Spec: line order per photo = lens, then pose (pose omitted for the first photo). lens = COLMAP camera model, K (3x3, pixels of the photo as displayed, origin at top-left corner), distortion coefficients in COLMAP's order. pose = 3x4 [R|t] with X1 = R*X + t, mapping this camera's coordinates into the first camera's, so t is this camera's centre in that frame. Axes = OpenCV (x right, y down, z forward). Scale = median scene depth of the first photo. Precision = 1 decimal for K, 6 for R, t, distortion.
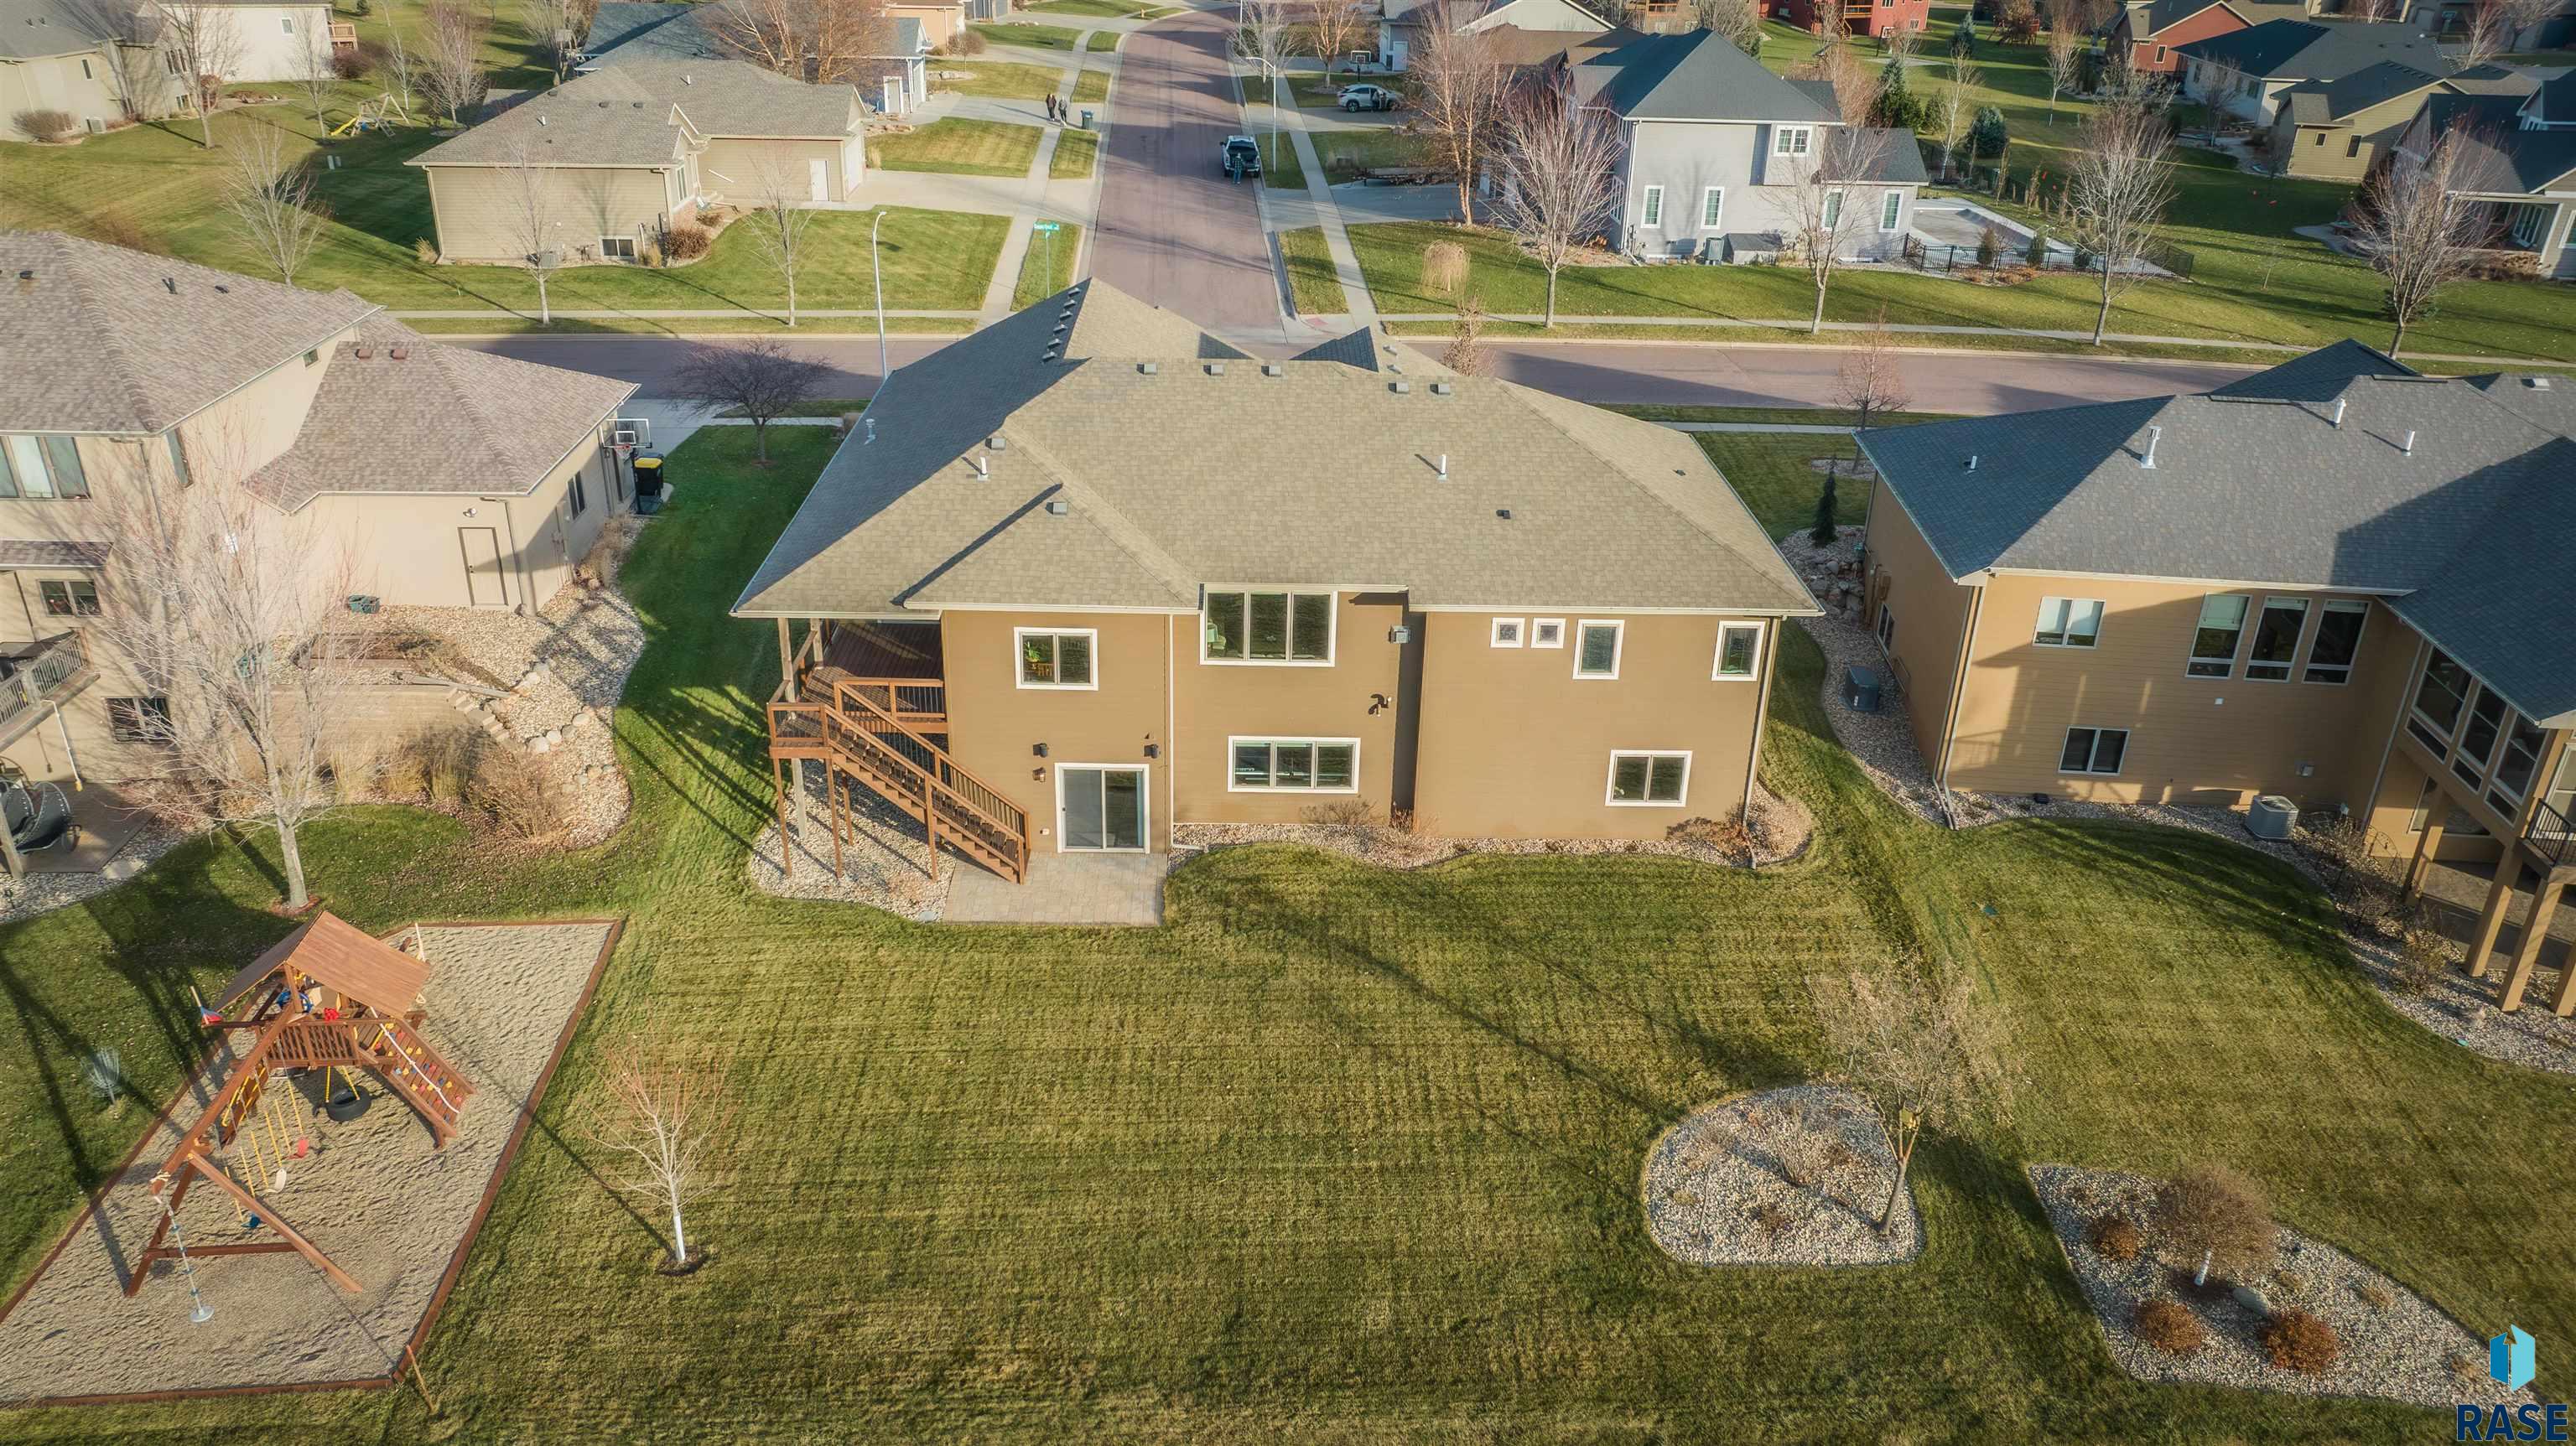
lens RADIAL K [[1805.8, 0, 1298.5], [0, 1805.8, 721.1], [0, 0, 1]] dist [-0.015600, 0.000123]
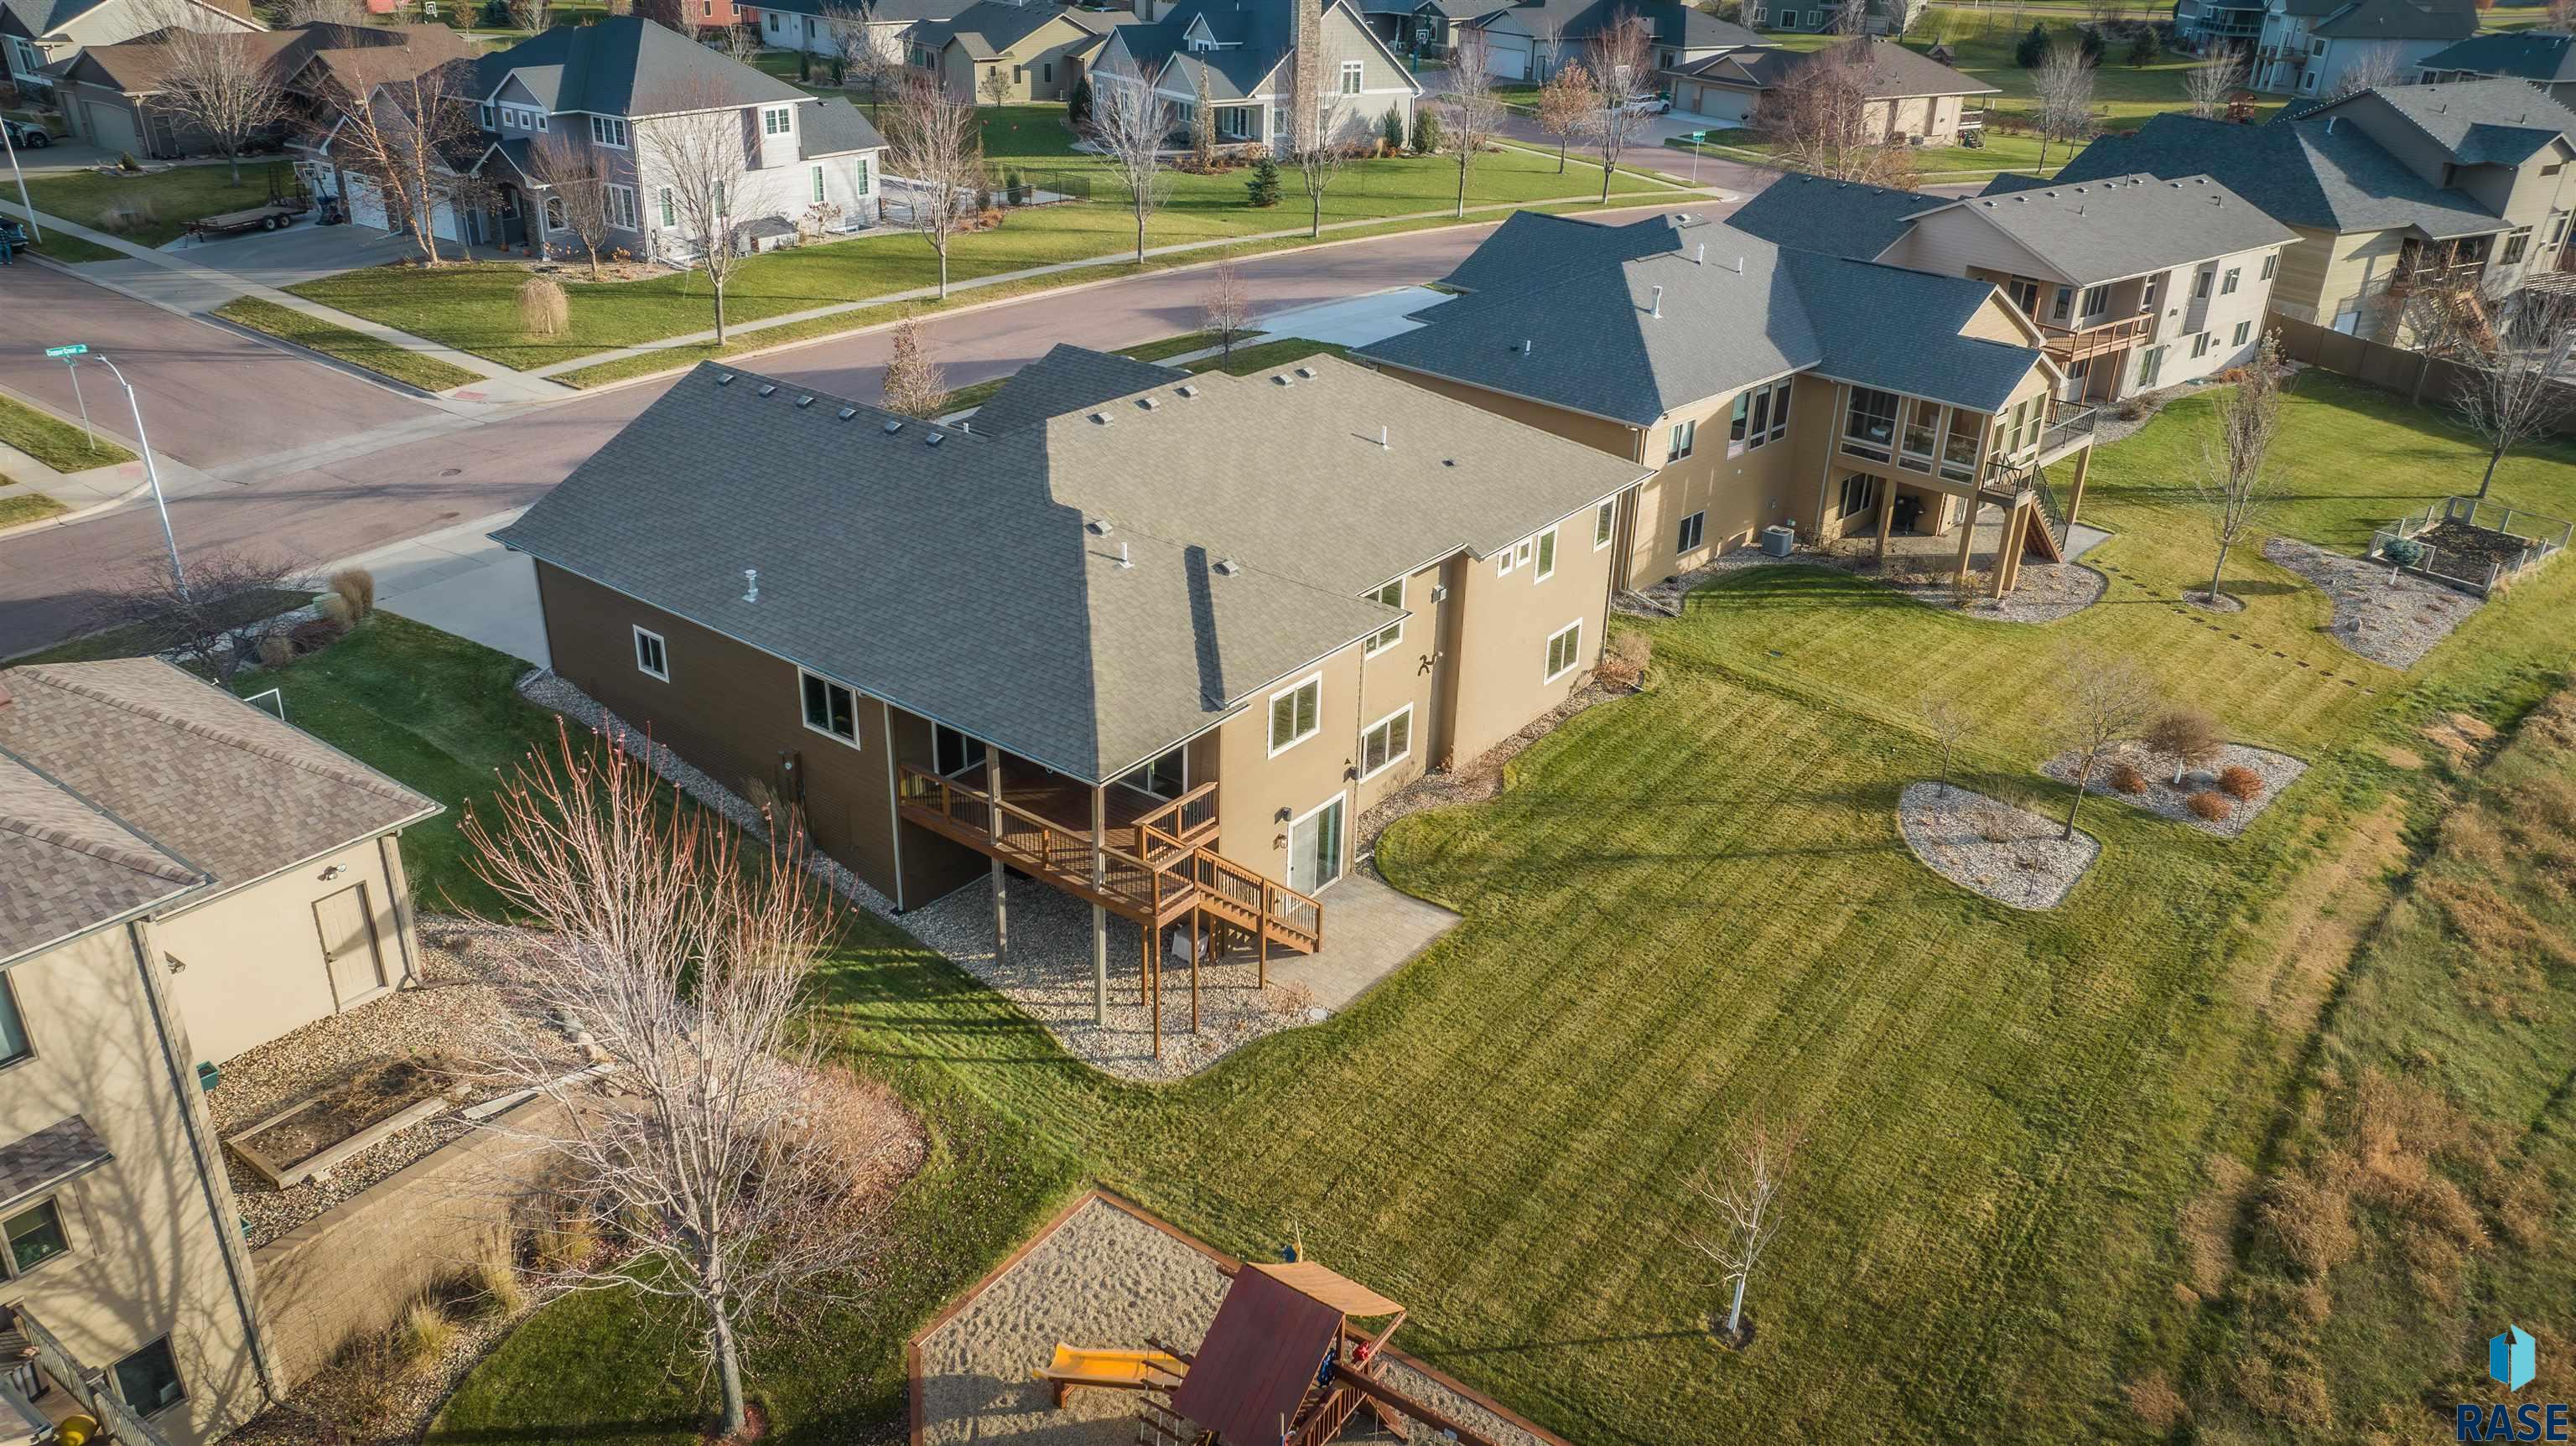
lens RADIAL K [[1805.8, 0, 1298.5], [0, 1805.8, 721.1], [0, 0, 1]] dist [-0.015600, 0.000123]
pose [[0.623301, -0.344675, 0.701923, -0.731323], [0.328103, 0.930058, 0.165347, -0.171567], [-0.709820, 0.127243, 0.692795, 0.303815]]
